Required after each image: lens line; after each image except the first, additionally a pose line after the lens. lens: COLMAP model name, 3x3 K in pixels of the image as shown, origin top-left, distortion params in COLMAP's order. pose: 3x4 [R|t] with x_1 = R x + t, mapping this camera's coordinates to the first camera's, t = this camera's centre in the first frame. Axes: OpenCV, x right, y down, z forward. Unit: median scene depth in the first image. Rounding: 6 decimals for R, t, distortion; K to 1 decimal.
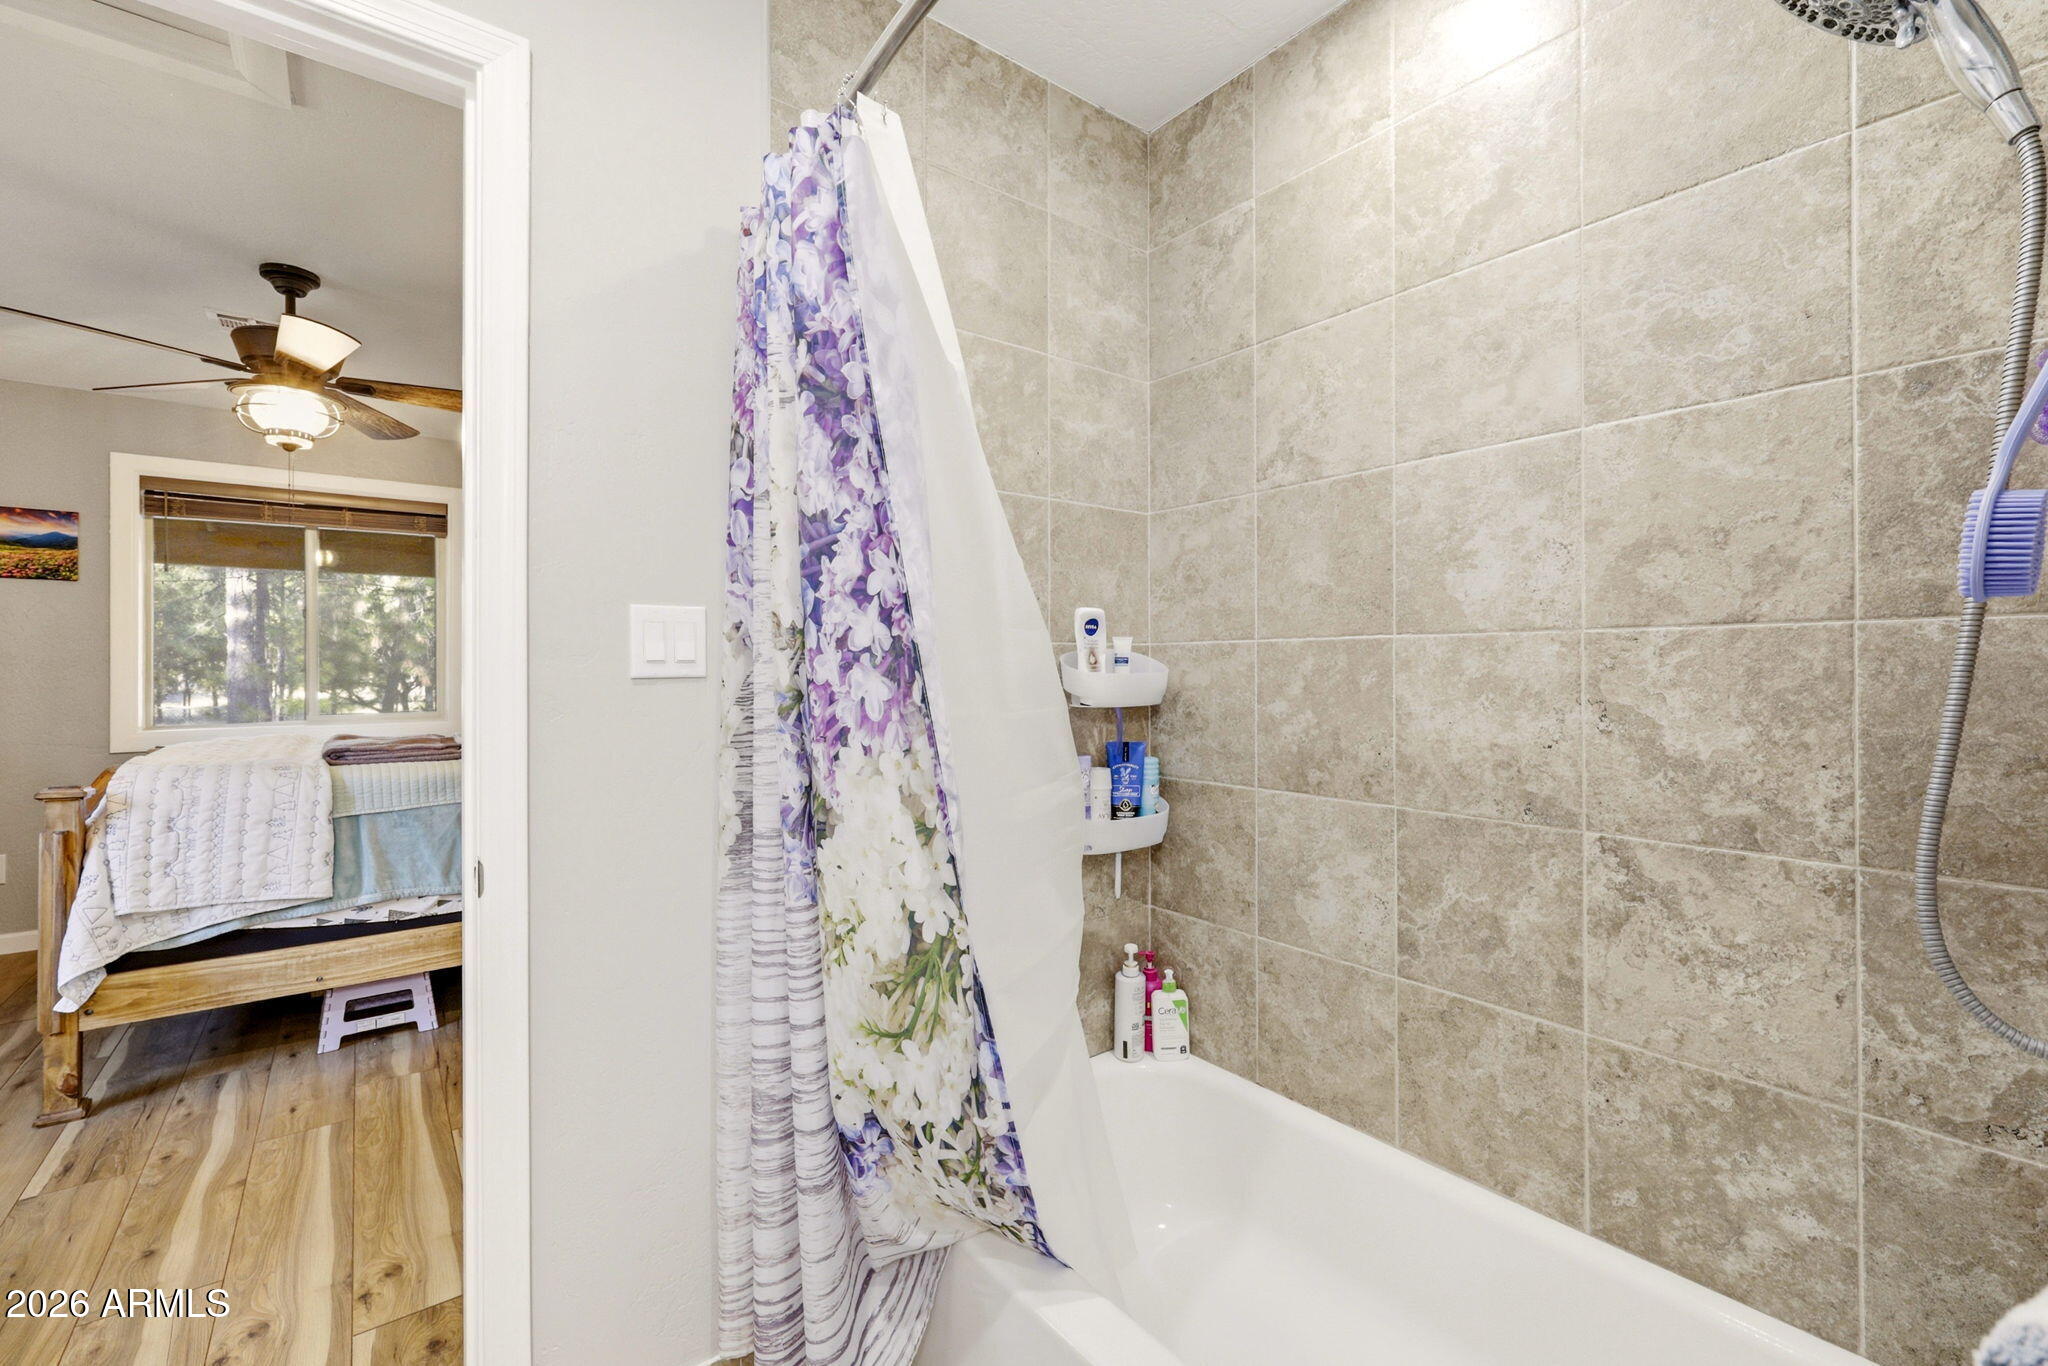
lens RADIAL K [[859.4, 0, 1026.0], [0, 859.4, 668.2], [0, 0, 1]] dist [-0.000617, -0.000686]
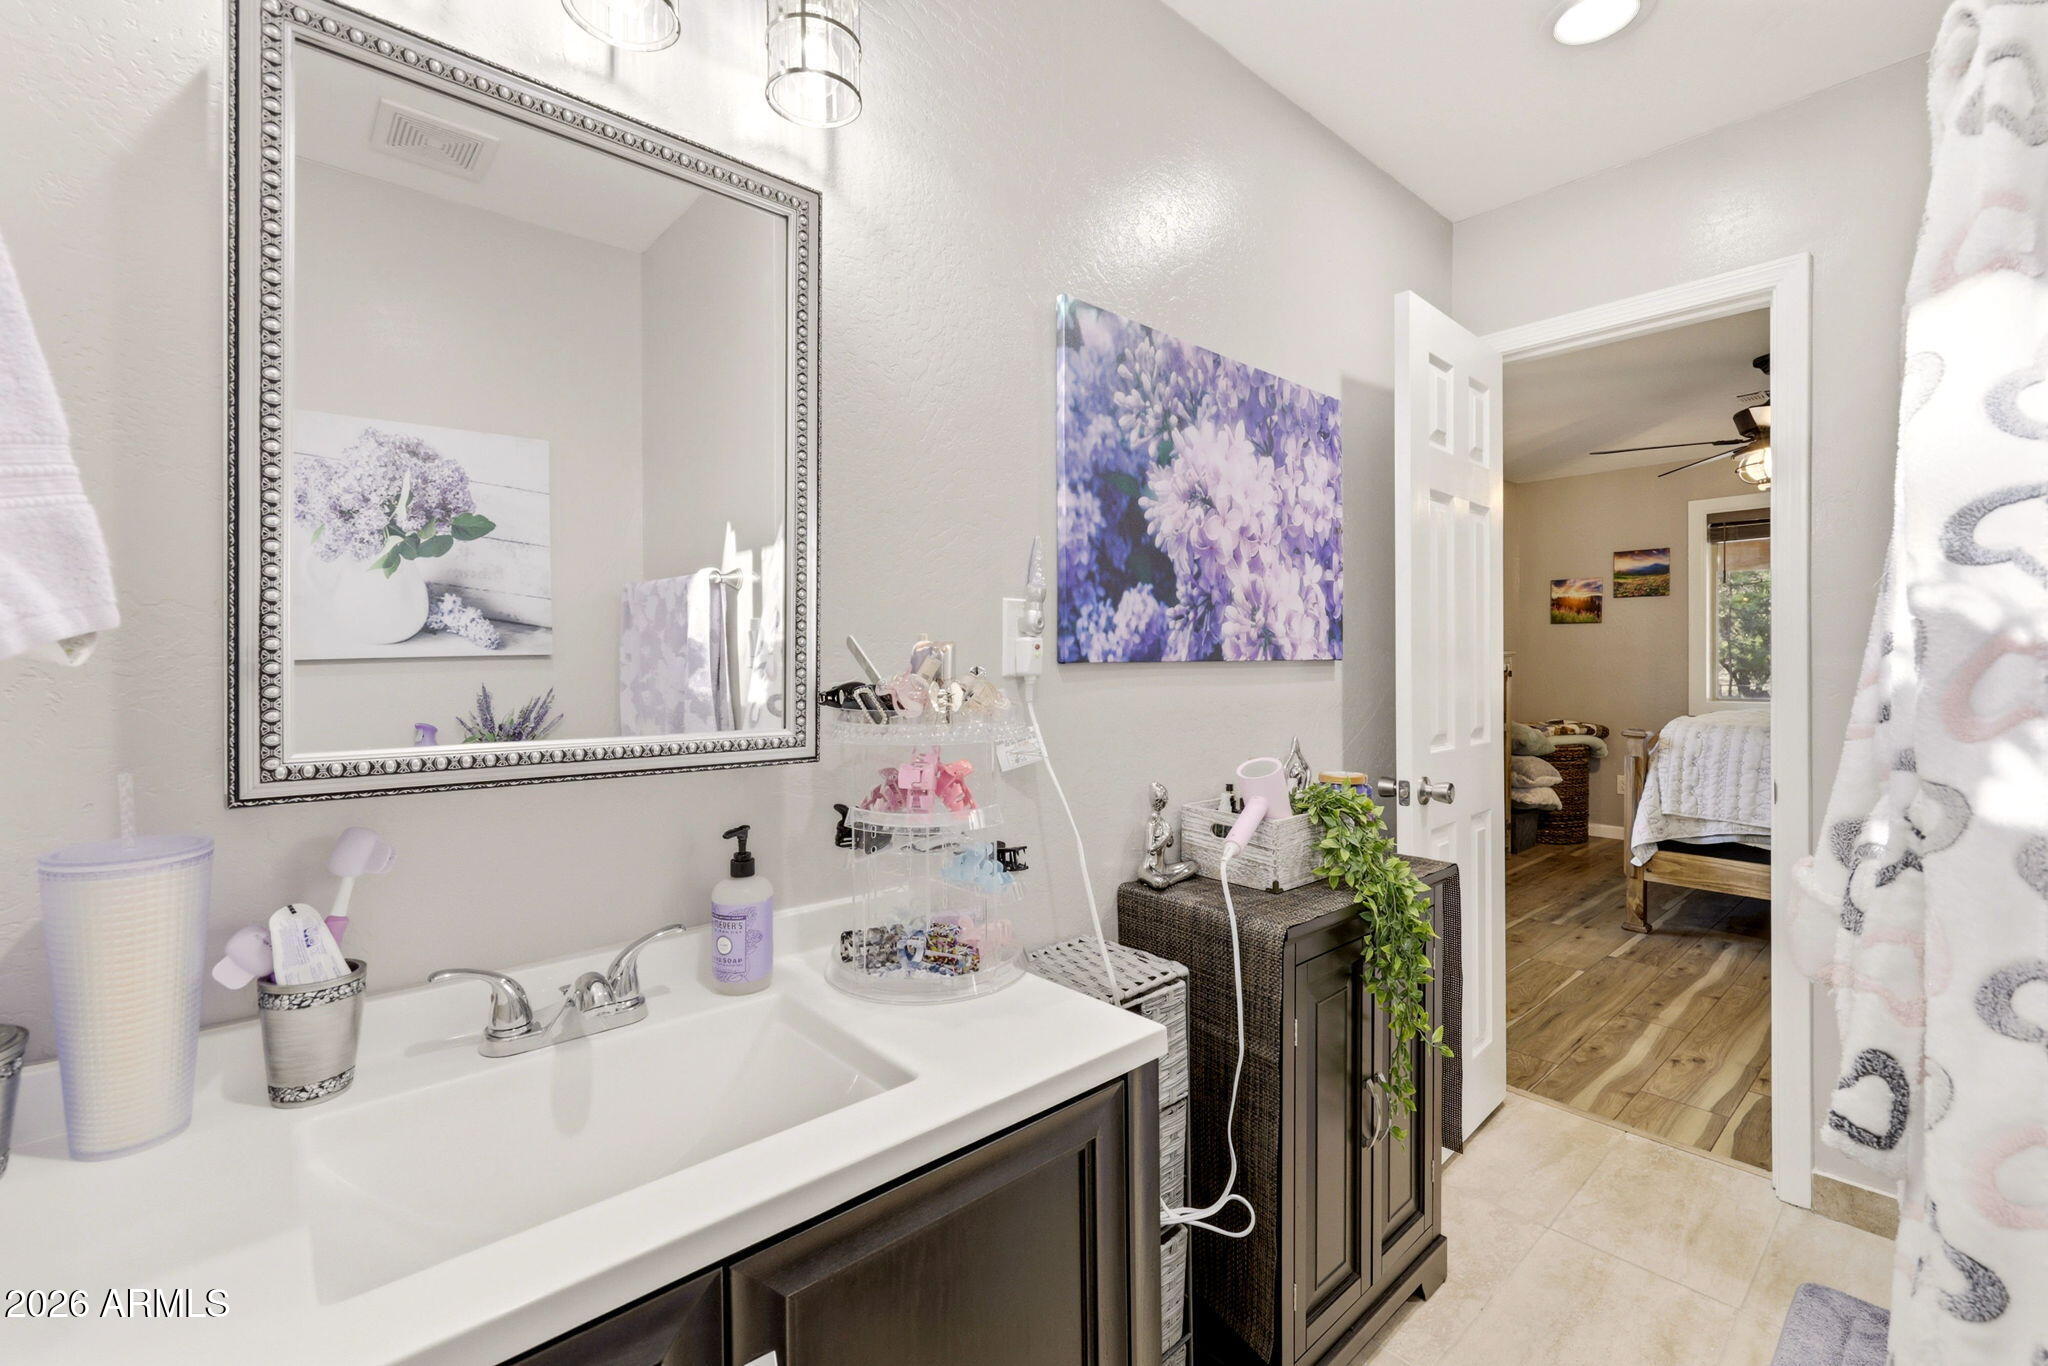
lens RADIAL K [[859.4, 0, 1026.0], [0, 859.4, 668.2], [0, 0, 1]] dist [-0.000617, -0.000686]
pose [[0.049255, 0.010885, -0.998727, 0.435258], [0.010463, 0.999880, 0.011414, -0.010161], [0.998731, -0.011012, 0.049135, -0.234071]]
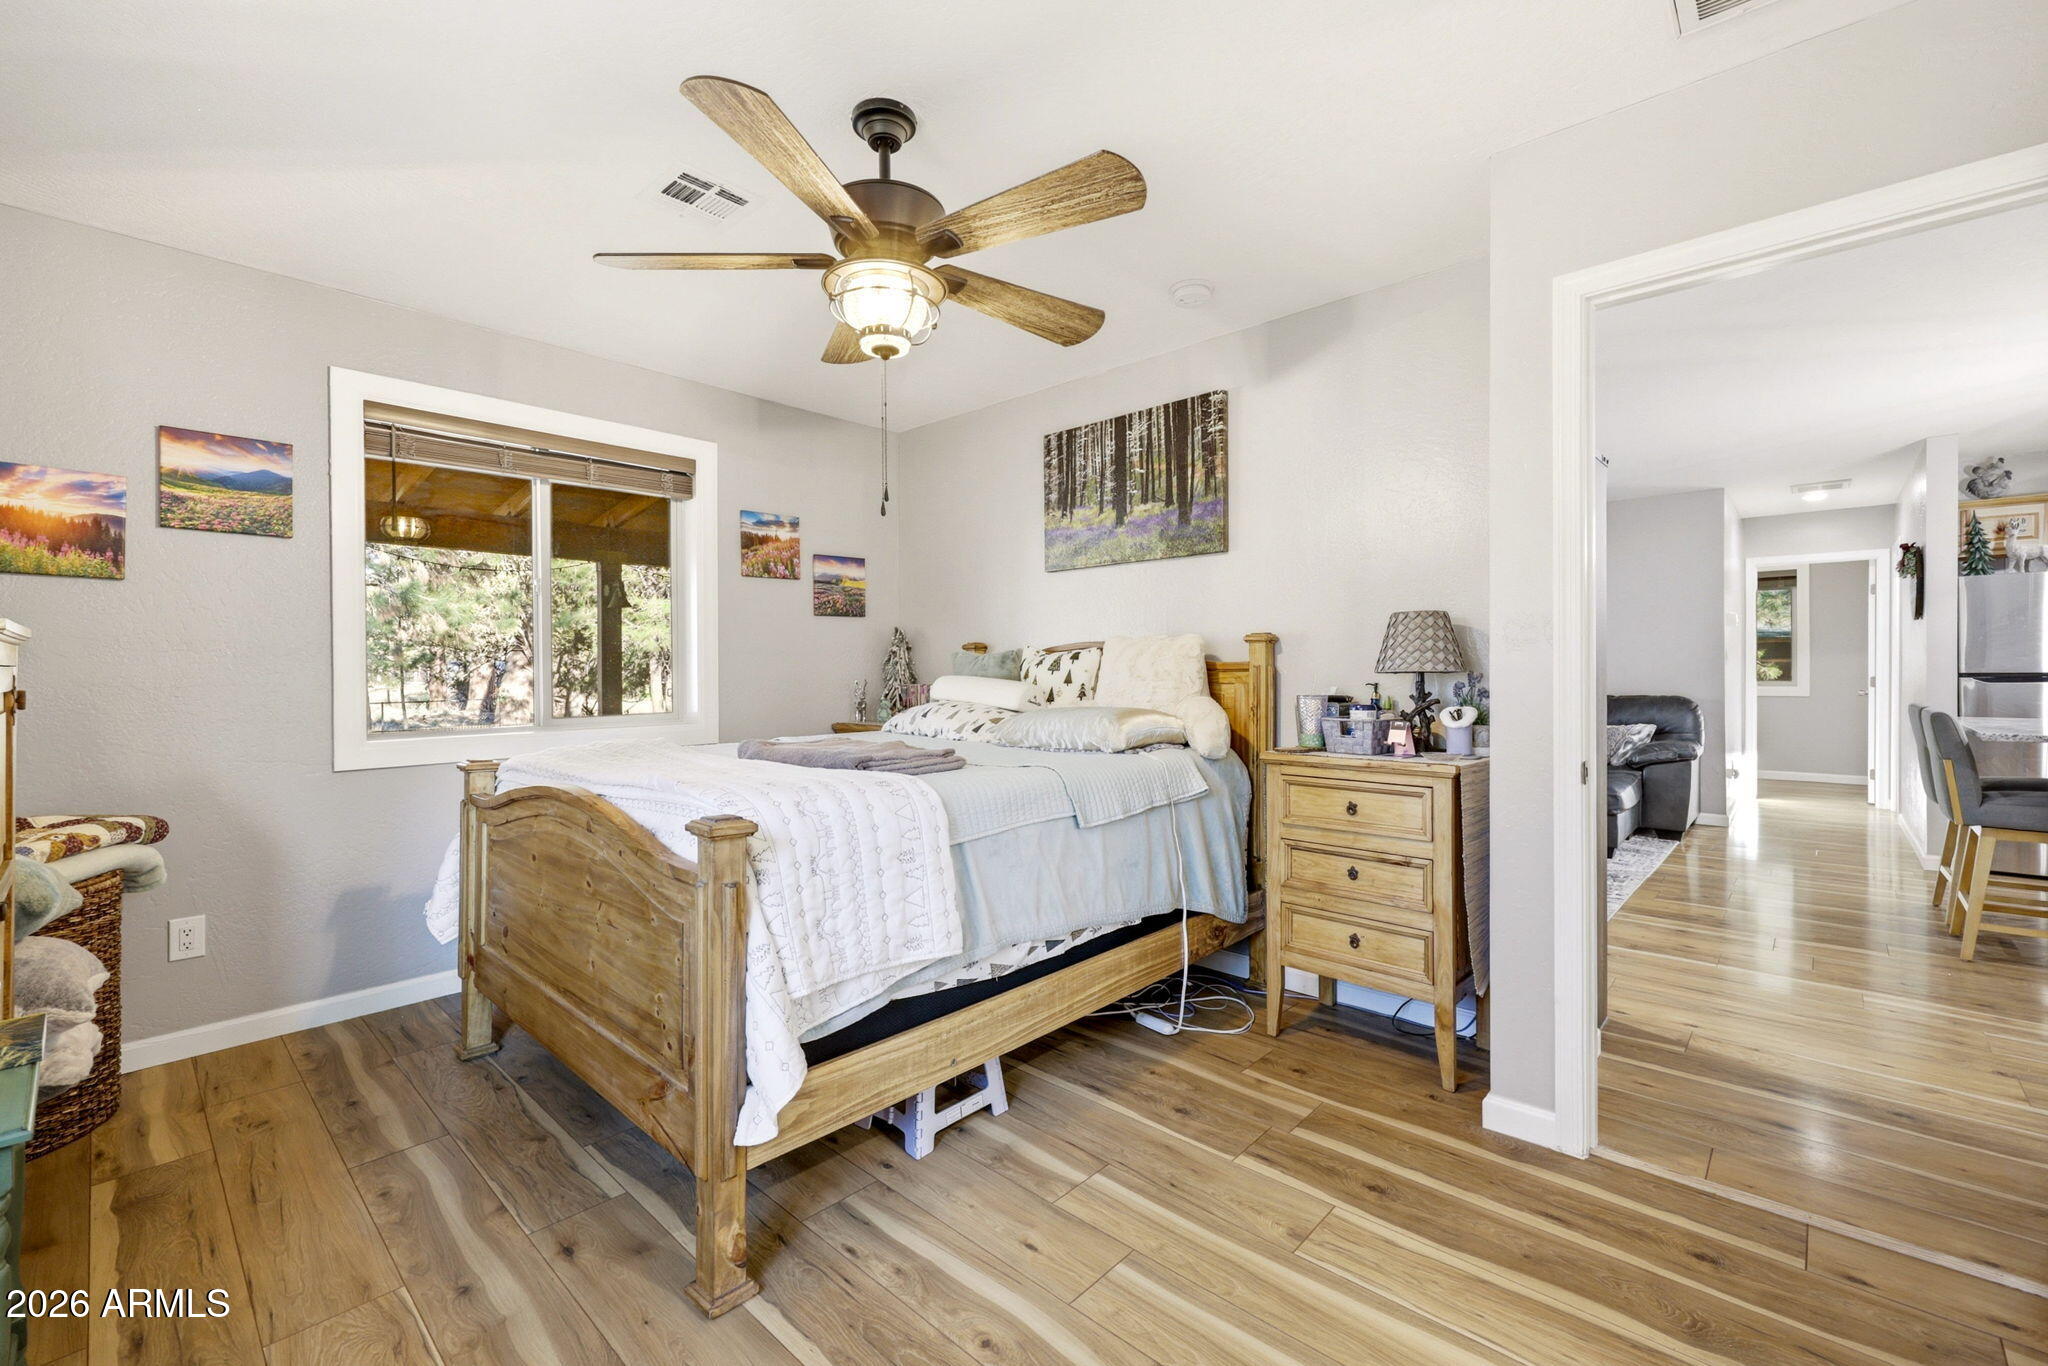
lens RADIAL K [[847.0, 0, 1024.0], [0, 847.0, 683.0], [0, 0, 1]] dist [0.001055, -0.000587]
pose [[0.986295, -0.005933, 0.164885, -0.923492], [0.003465, 0.999878, 0.015254, 0.019339], [-0.164955, -0.014473, 0.986195, 0.273931]]
